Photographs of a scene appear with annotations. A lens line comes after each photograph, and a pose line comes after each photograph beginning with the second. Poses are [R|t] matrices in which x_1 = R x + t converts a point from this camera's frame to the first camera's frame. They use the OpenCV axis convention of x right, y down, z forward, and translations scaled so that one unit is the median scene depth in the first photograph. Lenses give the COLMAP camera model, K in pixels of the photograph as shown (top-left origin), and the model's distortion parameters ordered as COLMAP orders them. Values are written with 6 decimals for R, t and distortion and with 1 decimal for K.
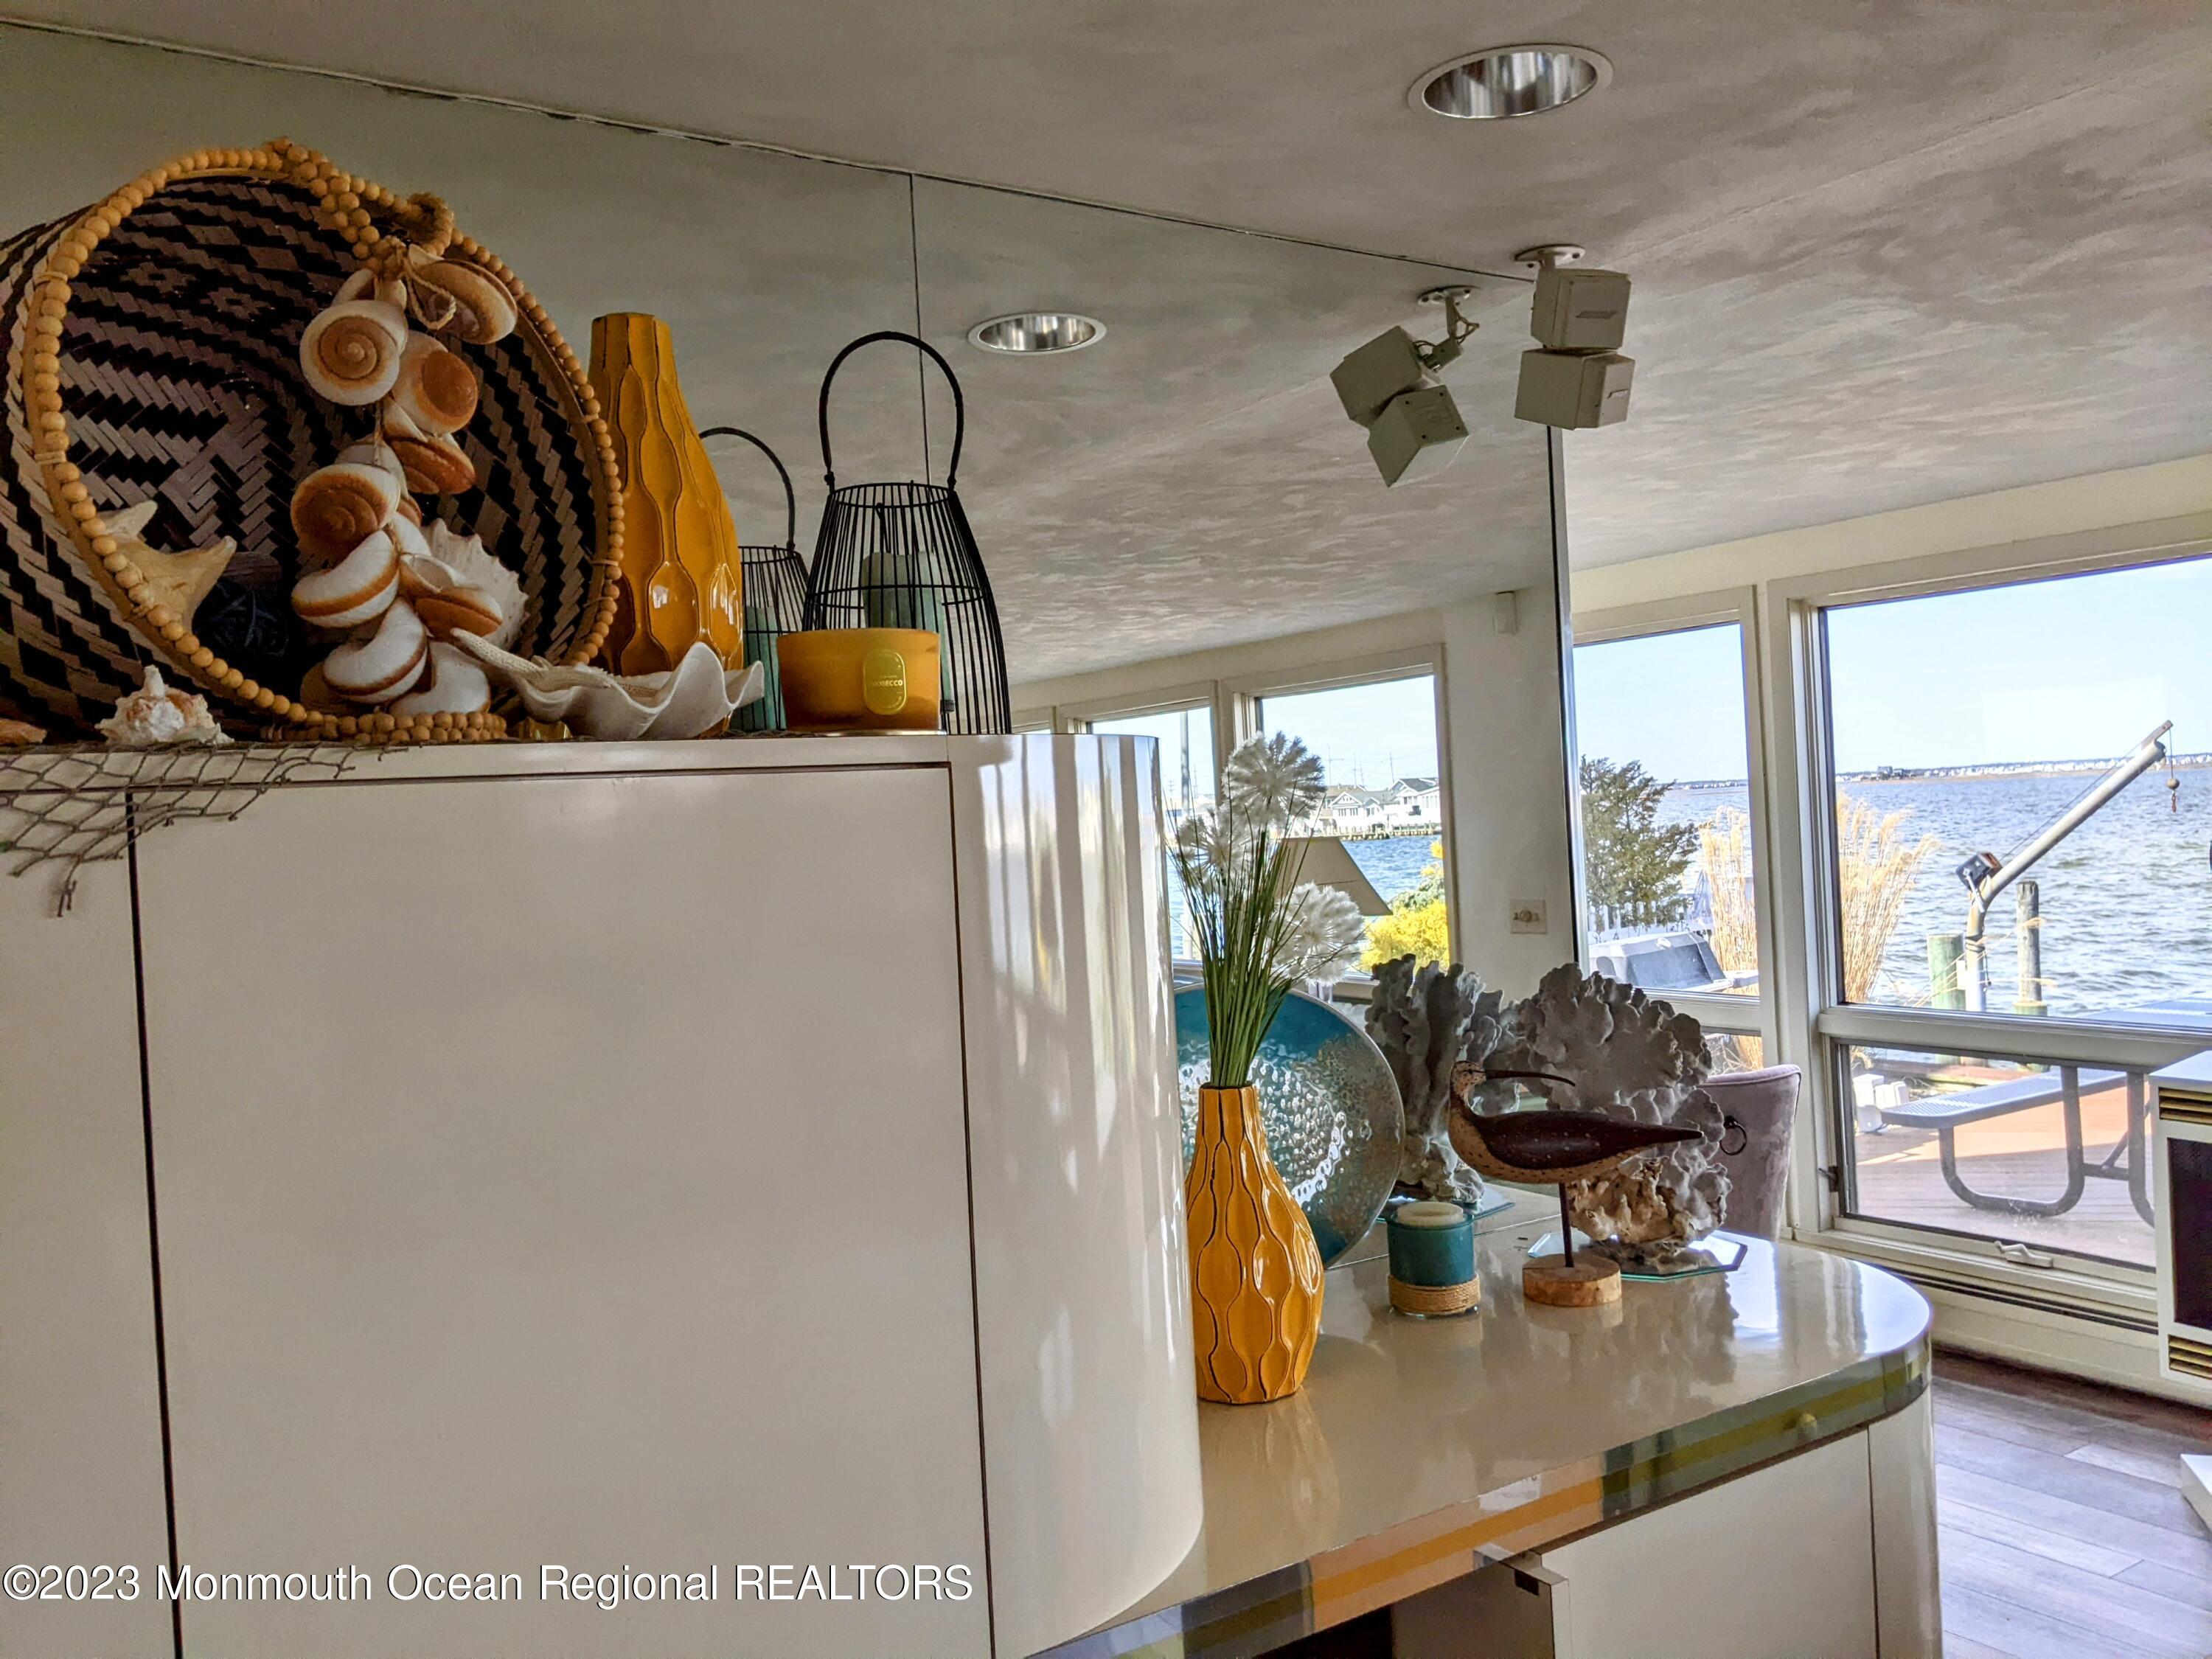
lens RADIAL K [[1753.8, 0, 1106.0], [0, 1753.8, 829.5], [0, 0, 1]] dist [0.037713, -0.132859]
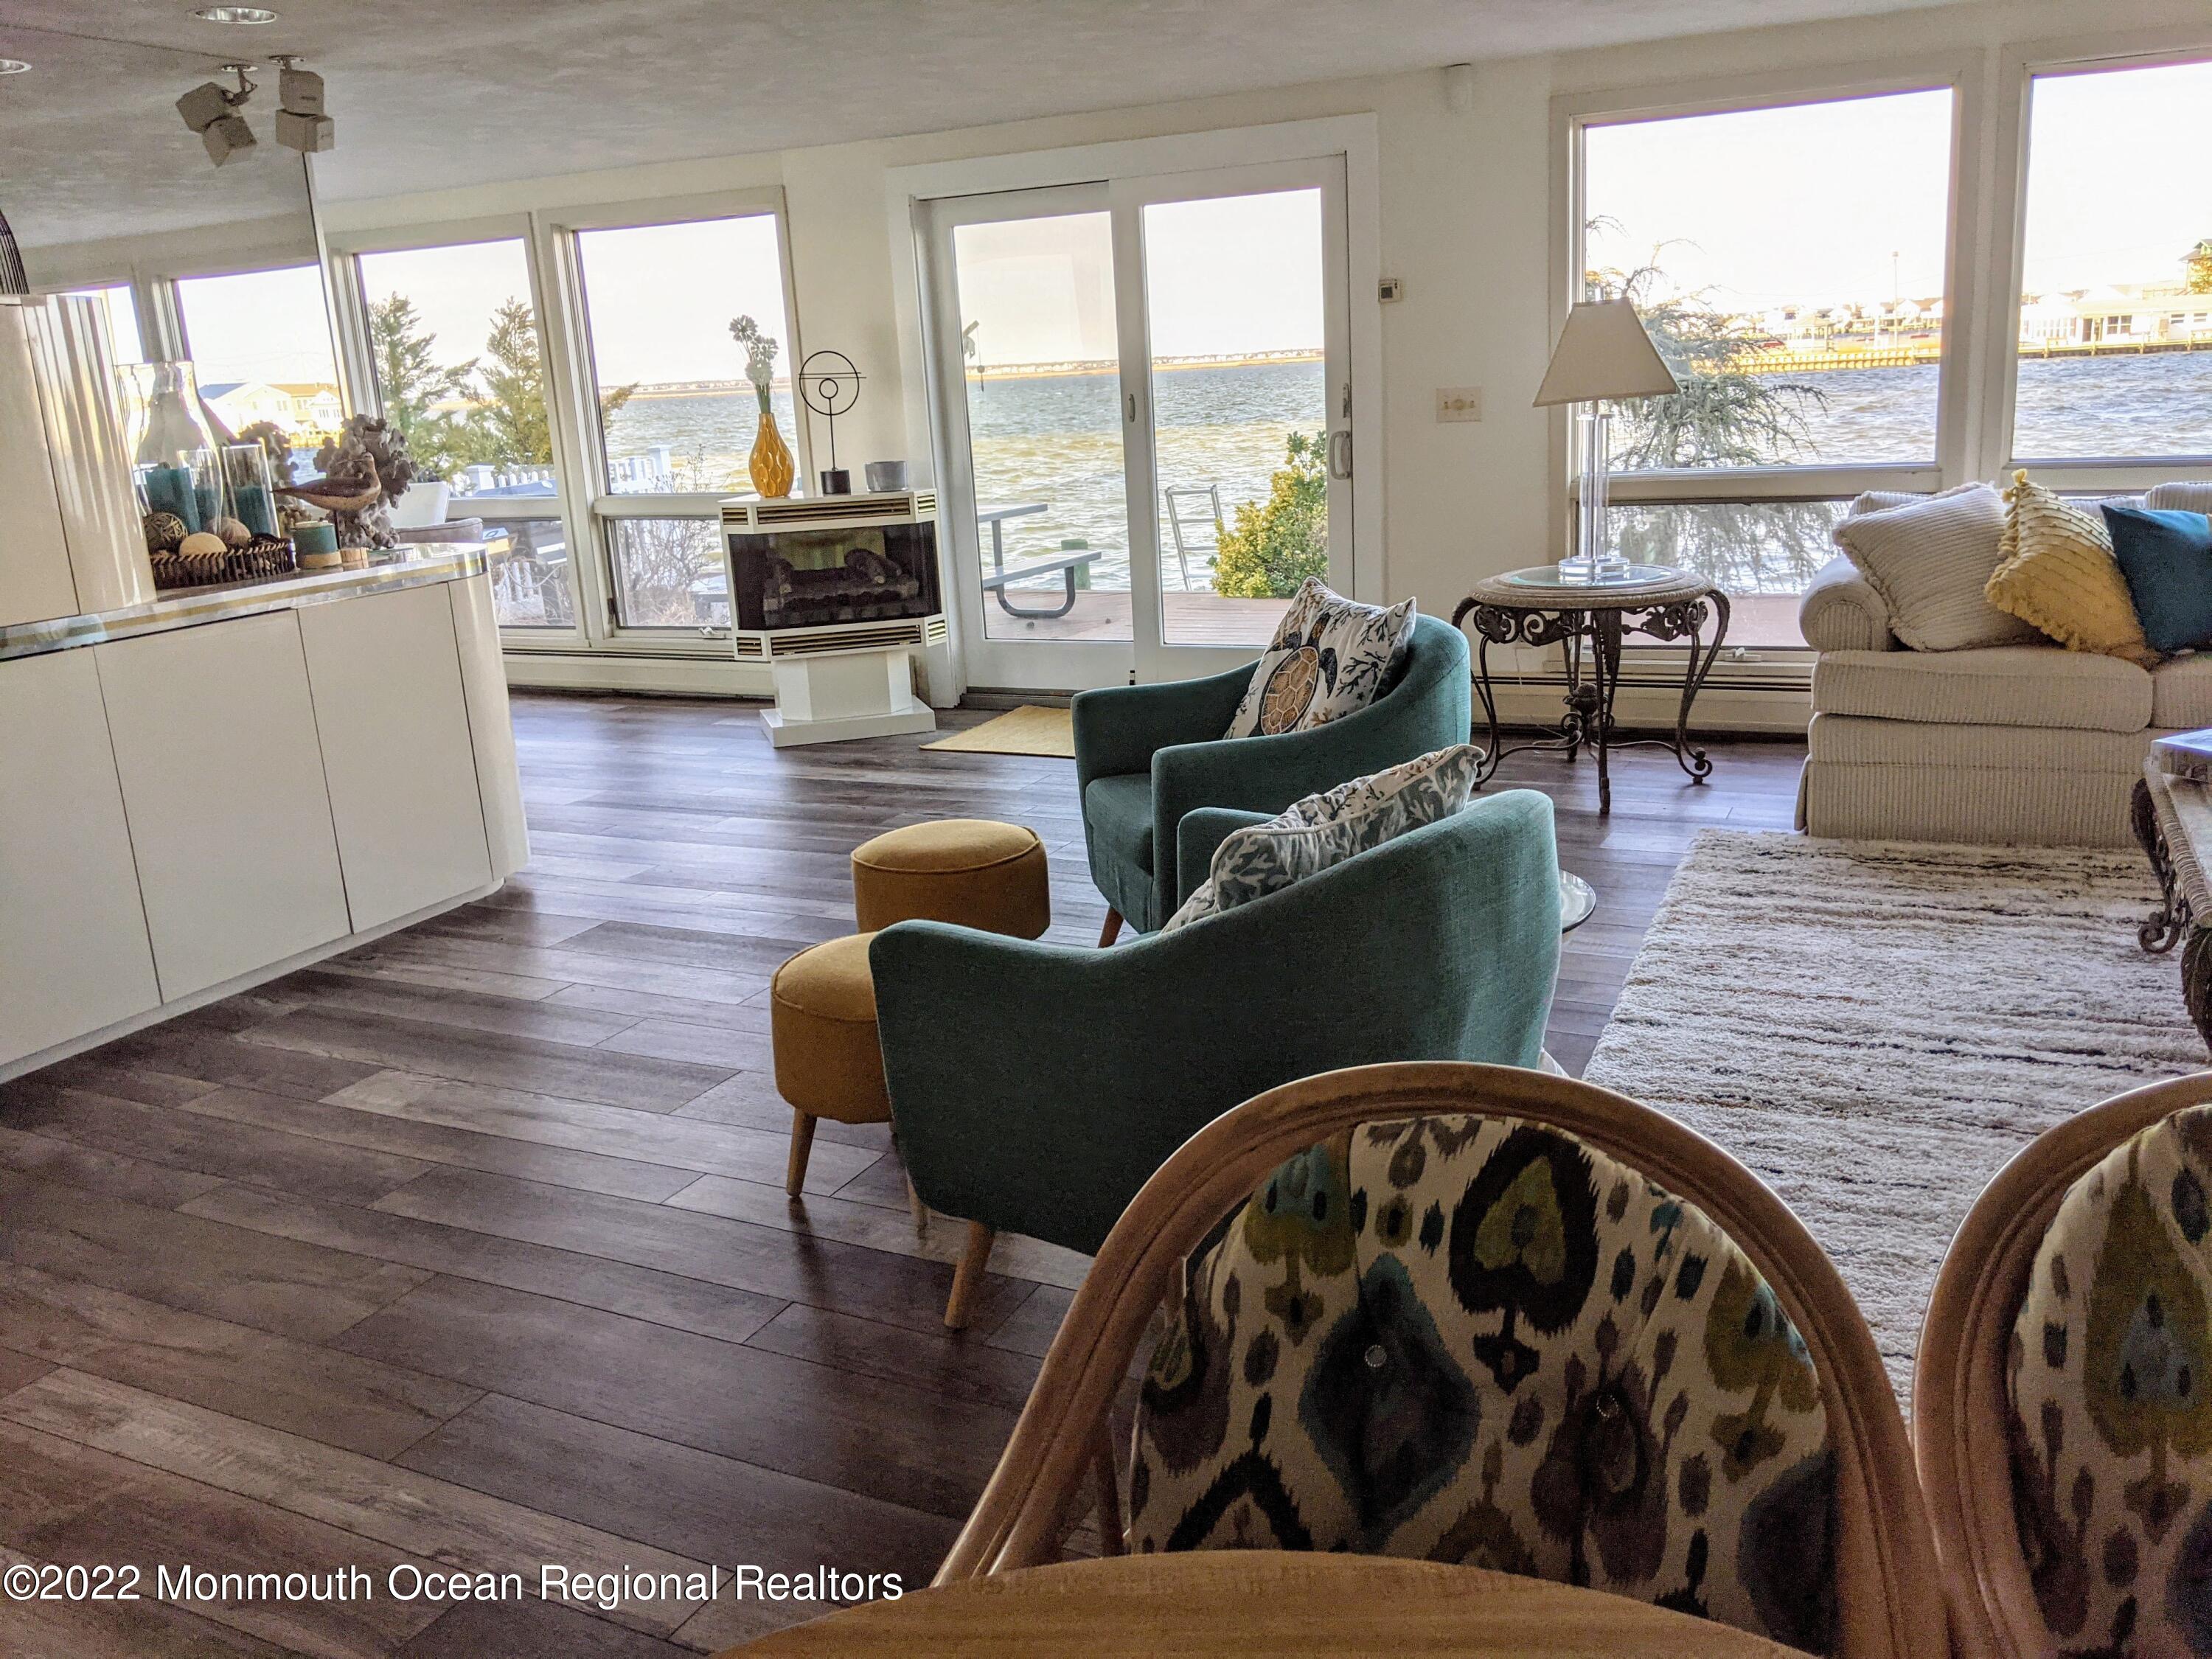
lens RADIAL K [[1759.6, 0, 1106.0], [0, 1759.6, 829.5], [0, 0, 1]] dist [0.002802, -0.002549]
pose [[0.852905, -0.125102, 0.506856, -0.078922], [0.009689, 0.974491, 0.224219, 0.089360], [-0.521977, -0.186327, 0.832359, -1.269558]]
